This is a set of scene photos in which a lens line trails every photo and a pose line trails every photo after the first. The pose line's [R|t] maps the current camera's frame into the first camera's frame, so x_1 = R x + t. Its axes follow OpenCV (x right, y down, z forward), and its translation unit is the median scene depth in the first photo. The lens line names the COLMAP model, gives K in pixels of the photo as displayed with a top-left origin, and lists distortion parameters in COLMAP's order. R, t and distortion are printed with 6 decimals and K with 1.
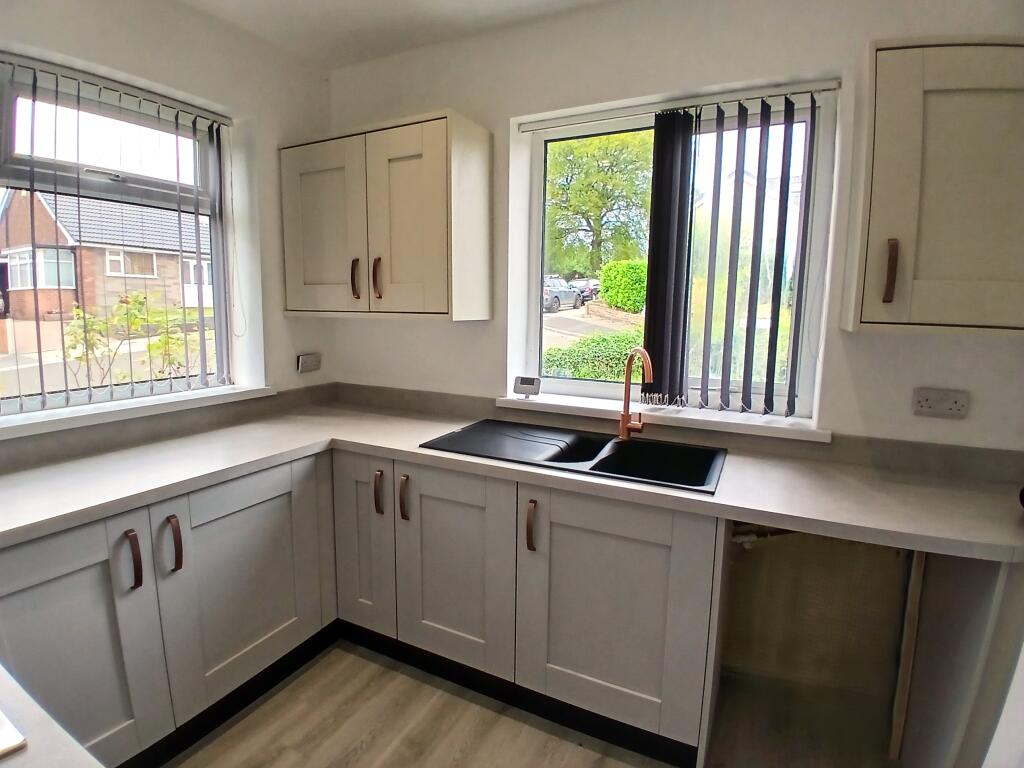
lens RADIAL K [[518.2, 0, 512.0], [0, 518.2, 384.0], [0, 0, 1]] dist [-0.000055, -0.040717]
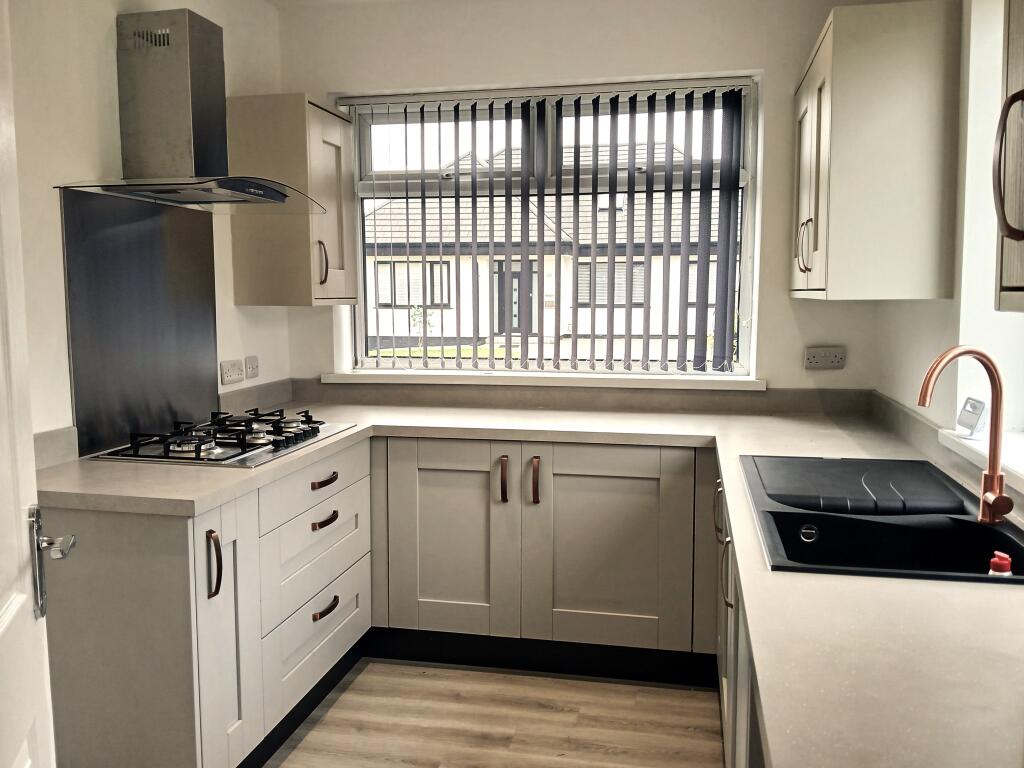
lens RADIAL K [[866.0, 0, 512.0], [0, 866.0, 384.0], [0, 0, 1]] dist [0.110325, 0.000169]
pose [[0.259294, 0.089329, -0.961659, 1.043970], [-0.130940, 0.989771, 0.056635, -0.021344], [0.956881, 0.111235, 0.268338, 0.285199]]
